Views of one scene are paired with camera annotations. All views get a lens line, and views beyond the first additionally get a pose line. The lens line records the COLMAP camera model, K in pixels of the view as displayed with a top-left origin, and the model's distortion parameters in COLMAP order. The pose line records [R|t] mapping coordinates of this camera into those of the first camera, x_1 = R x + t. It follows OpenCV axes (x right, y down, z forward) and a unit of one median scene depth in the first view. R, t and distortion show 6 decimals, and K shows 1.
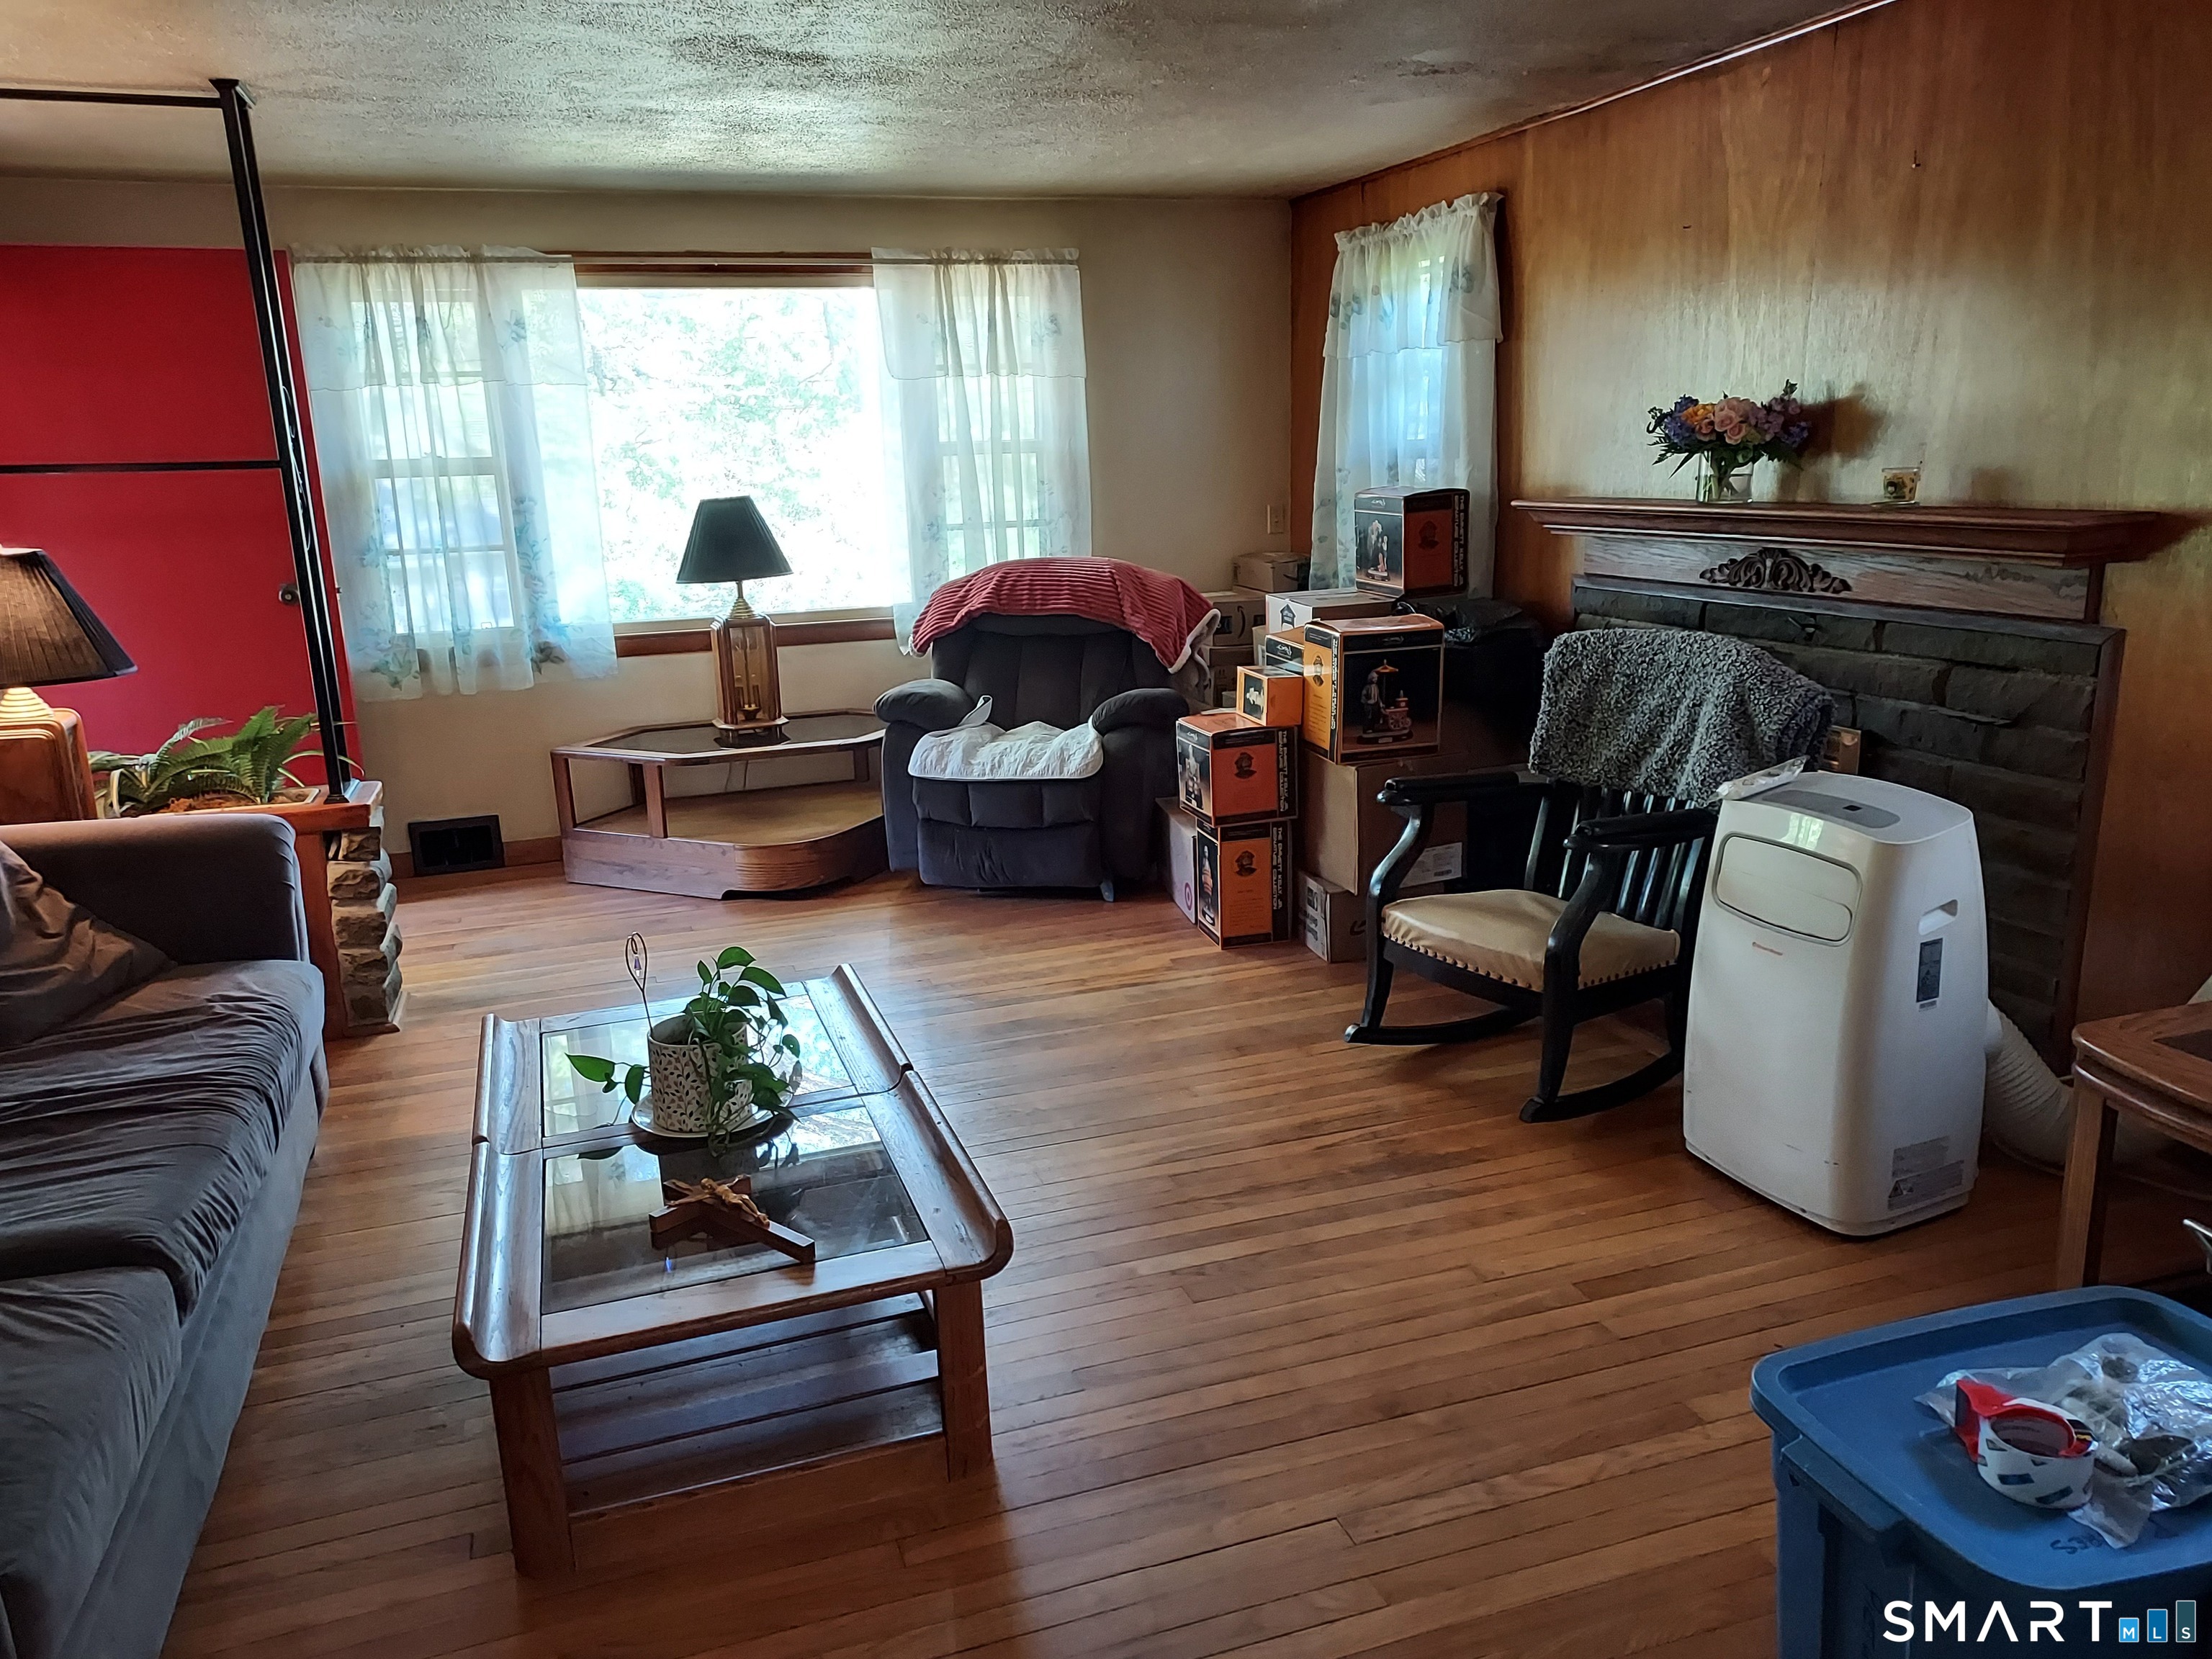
lens RADIAL K [[1601.0, 0, 1107.2], [0, 1601.0, 825.6], [0, 0, 1]] dist [0.055412, -0.003728]
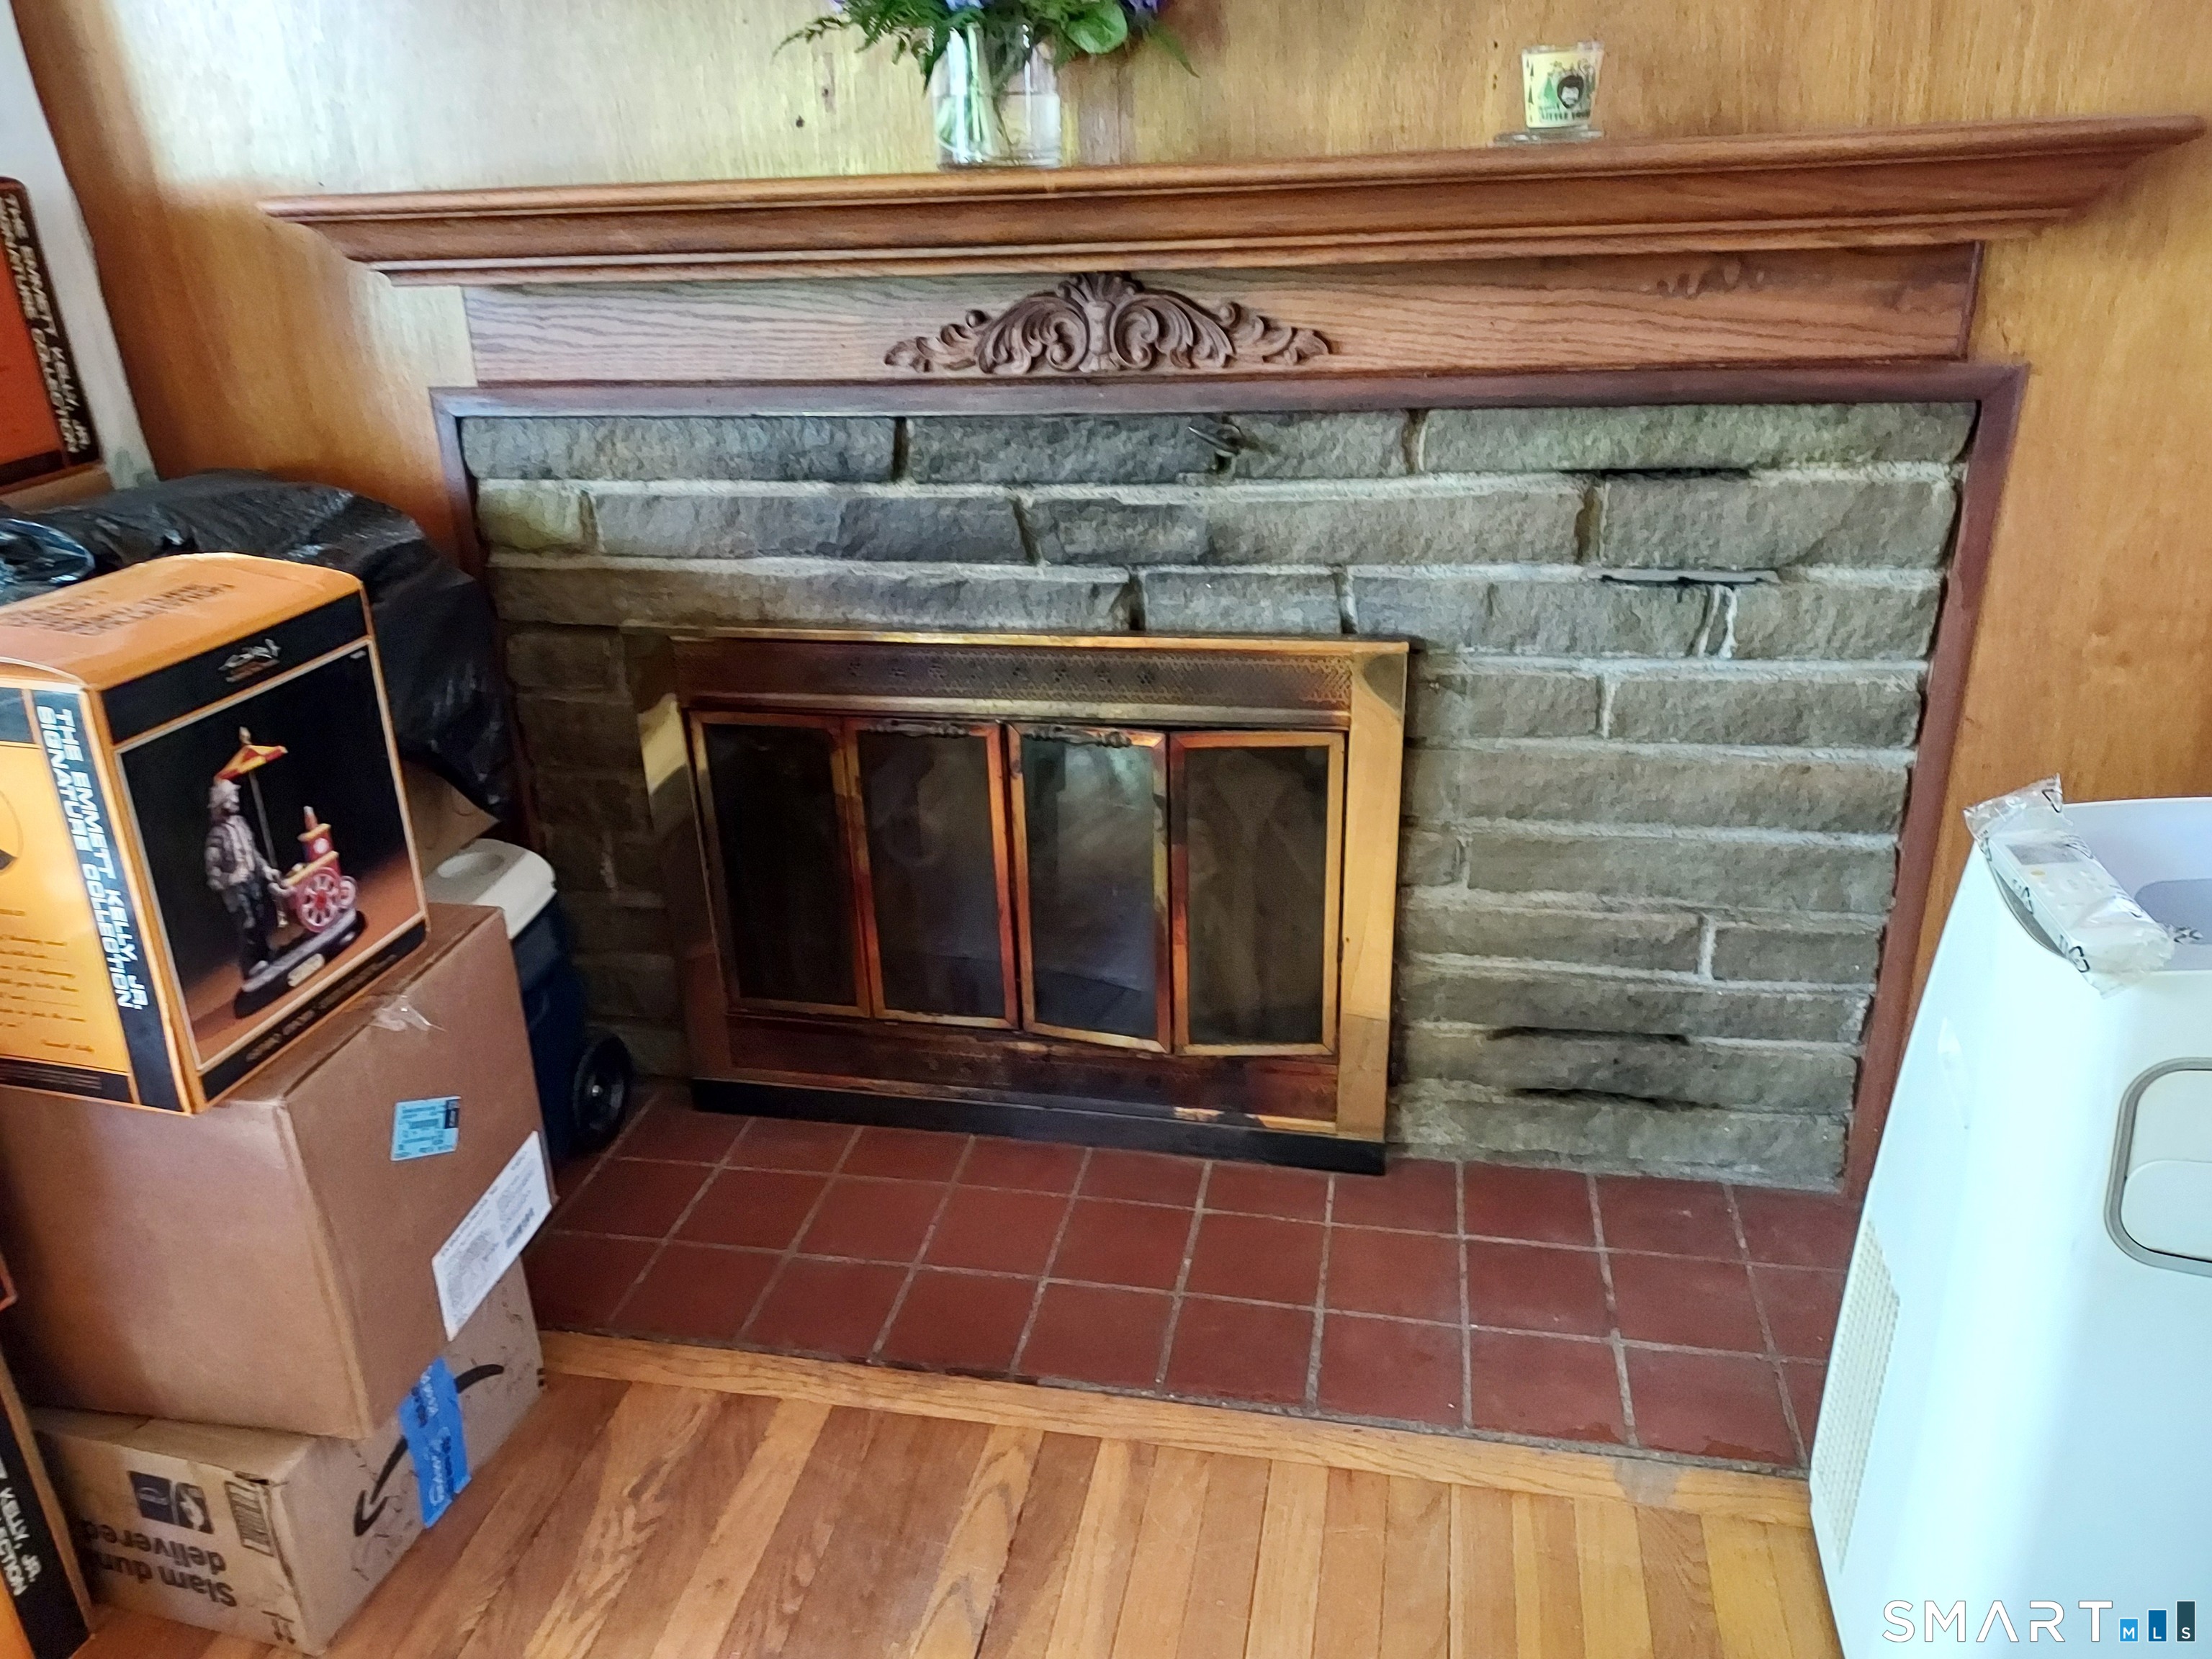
lens RADIAL K [[1601.0, 0, 1097.9], [0, 1601.0, 823.5], [0, 0, 1]] dist [0.055412, -0.003728]
pose [[0.509744, -0.323317, 0.797262, 0.006374], [0.222554, 0.944710, 0.240818, -0.124303], [-0.831042, 0.054679, 0.553516, 0.697329]]
